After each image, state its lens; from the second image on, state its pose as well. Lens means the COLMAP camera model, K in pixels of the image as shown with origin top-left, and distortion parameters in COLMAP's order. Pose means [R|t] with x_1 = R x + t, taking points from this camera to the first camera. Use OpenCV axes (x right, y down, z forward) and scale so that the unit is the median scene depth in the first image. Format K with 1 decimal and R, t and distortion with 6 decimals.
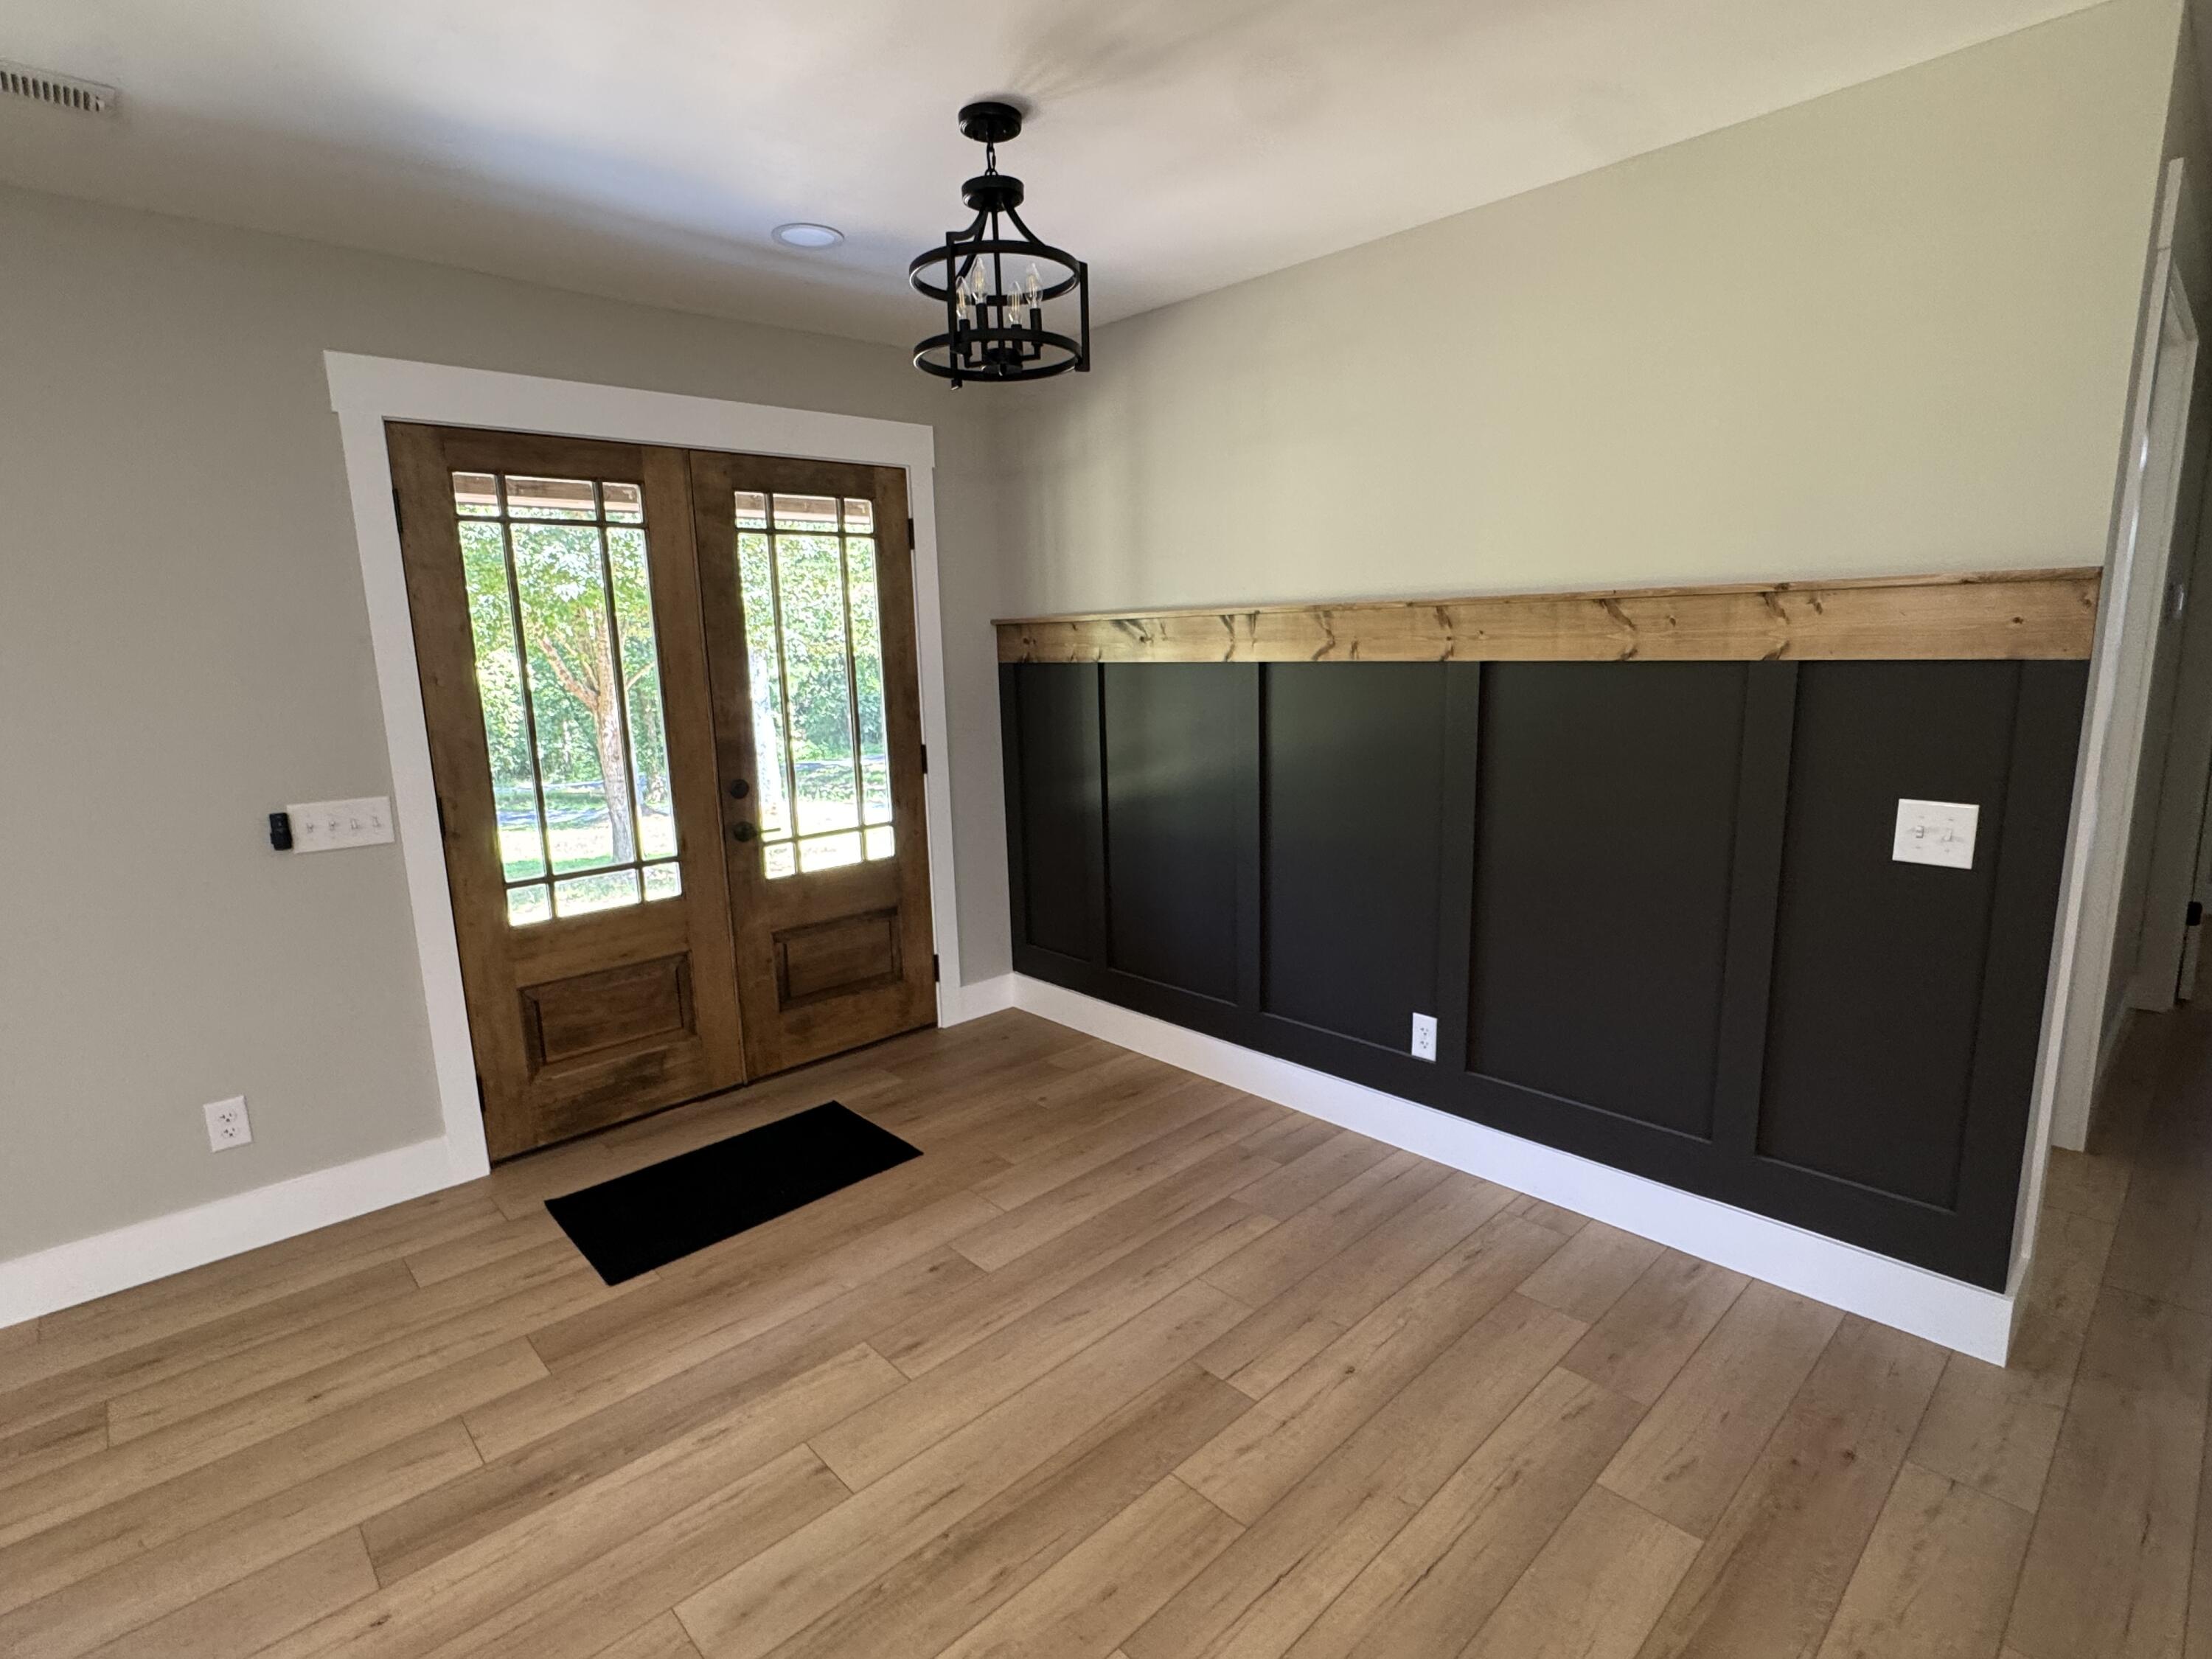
lens RADIAL K [[1088.8, 0, 1098.2], [0, 1088.8, 825.4], [0, 0, 1]] dist [-0.000665, -0.001113]
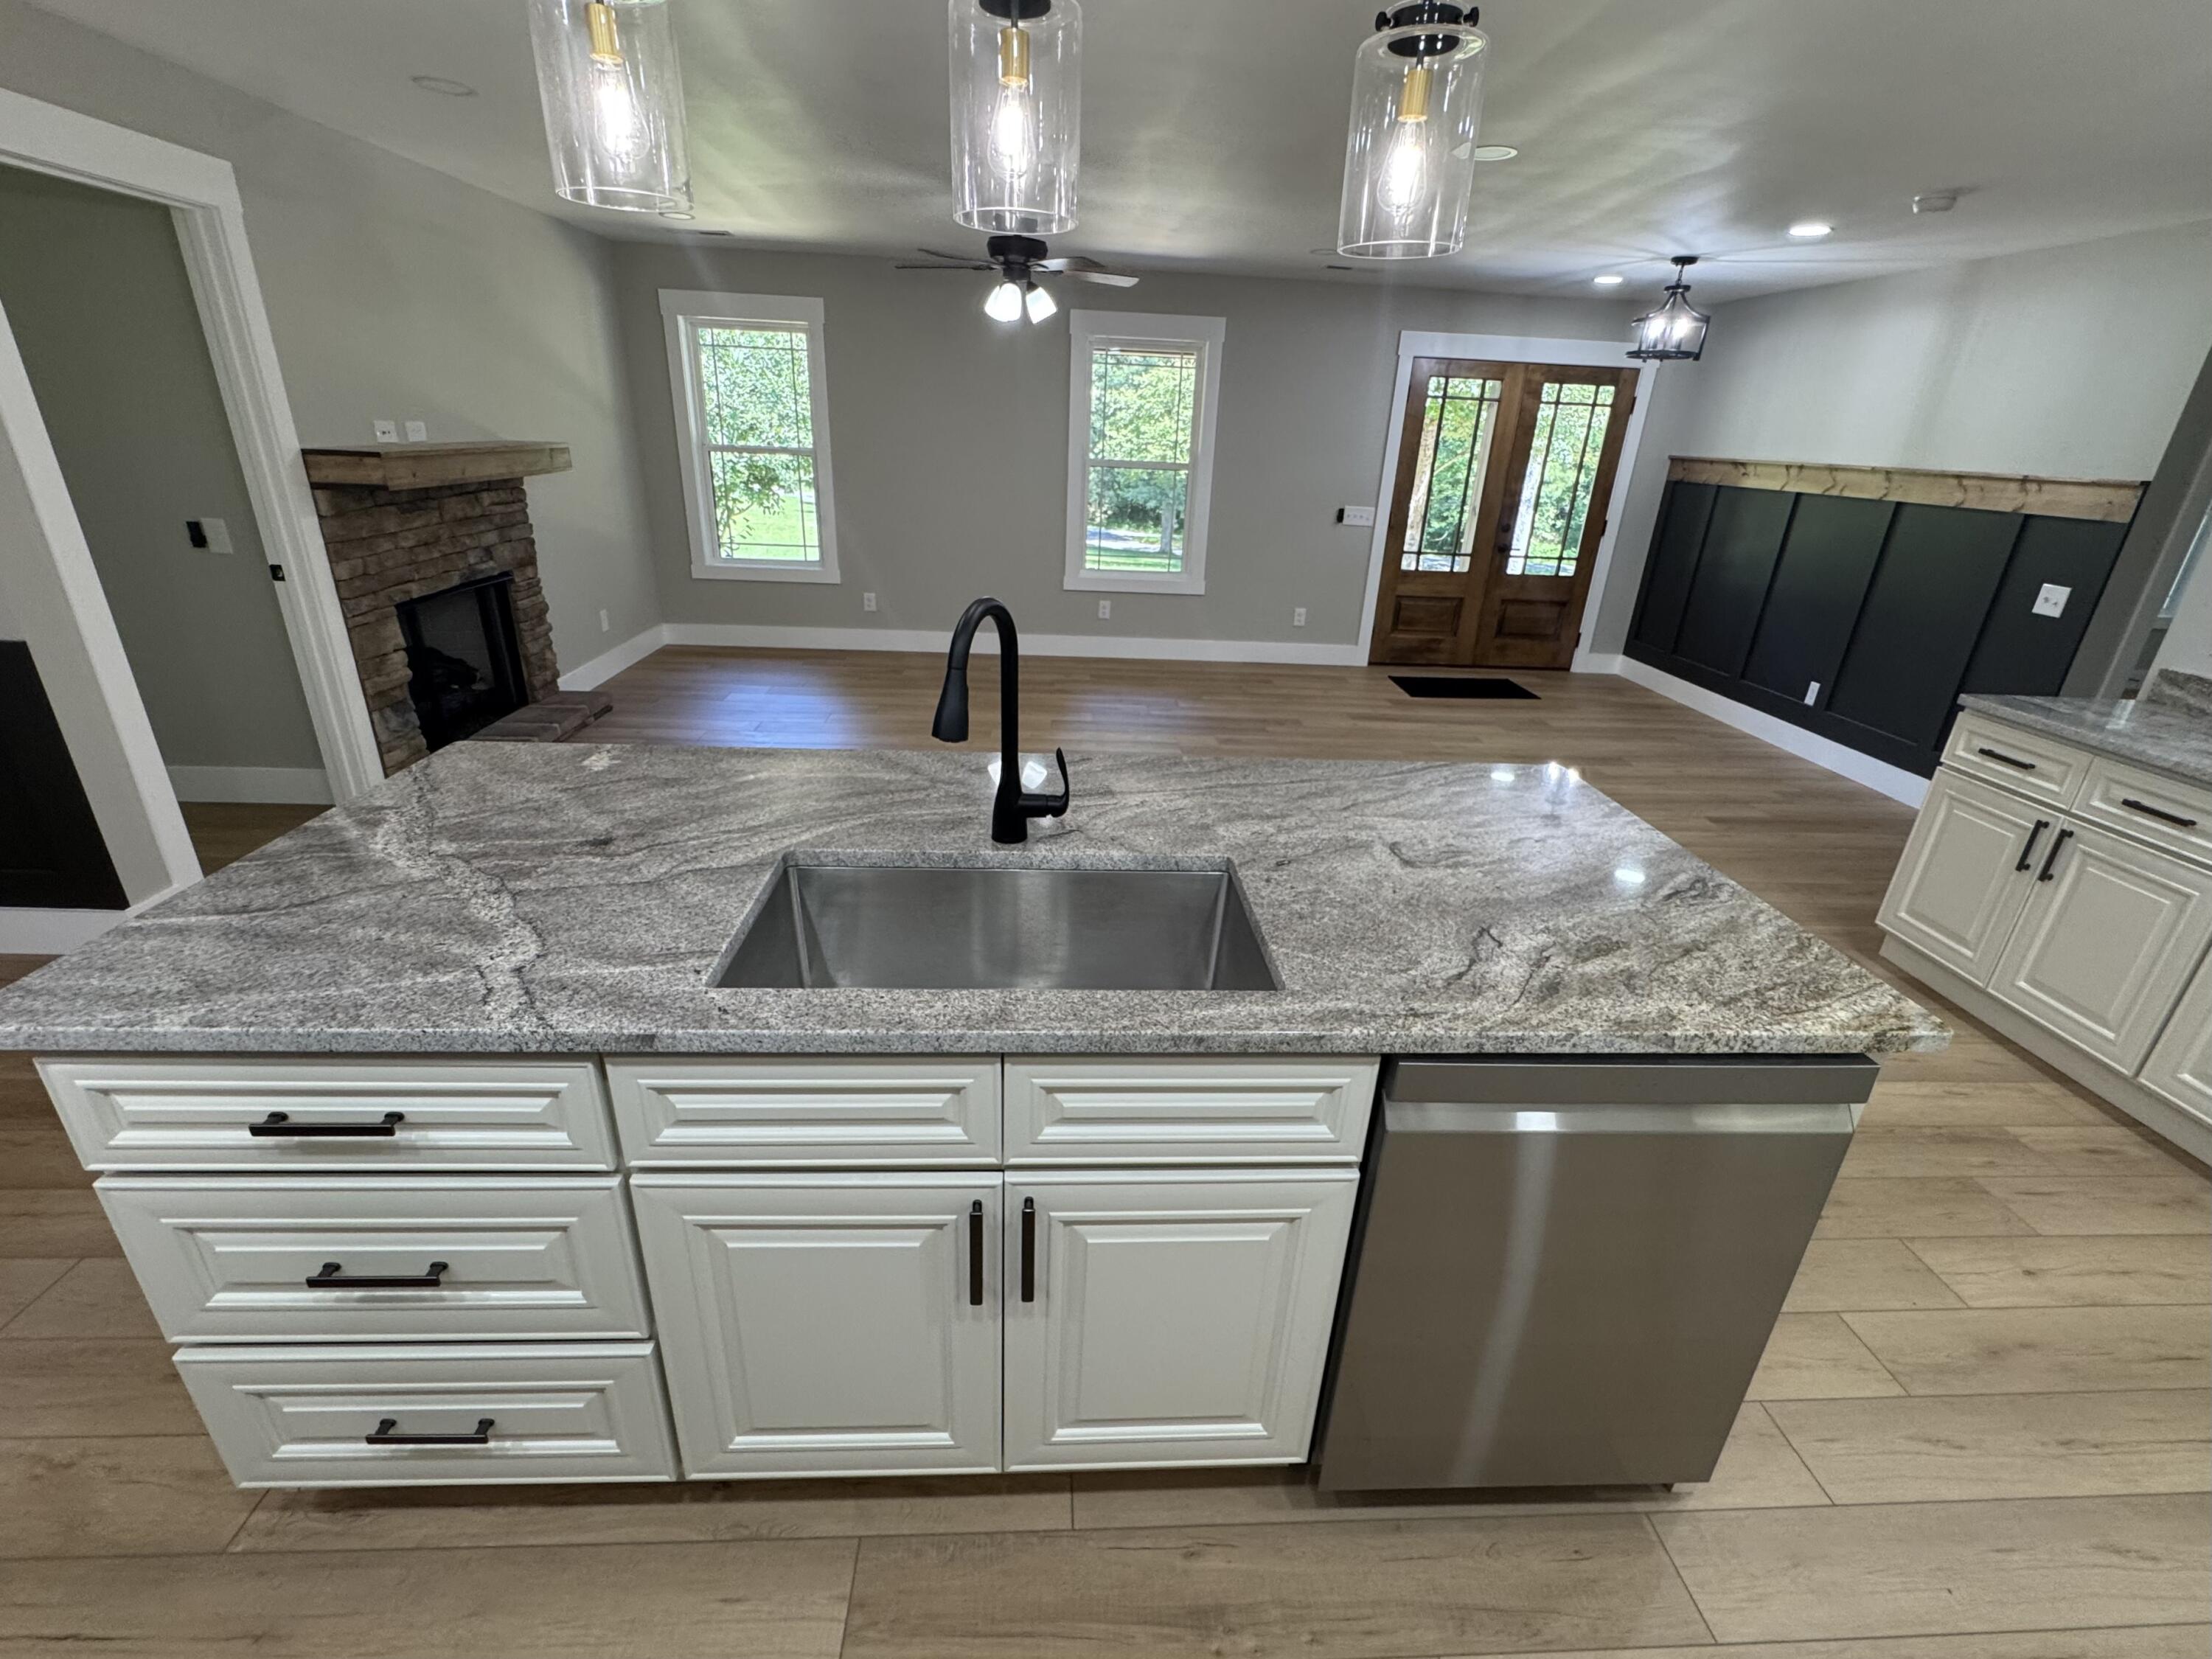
lens RADIAL K [[963.4, 0, 1105.4], [0, 963.4, 827.7], [0, 0, 1]] dist [0.000377, -0.000655]
pose [[0.765982, 0.305641, -0.565557, 0.336471], [-0.177006, 0.946017, 0.271516, 0.155833], [0.618013, -0.107870, 0.778732, -1.083897]]
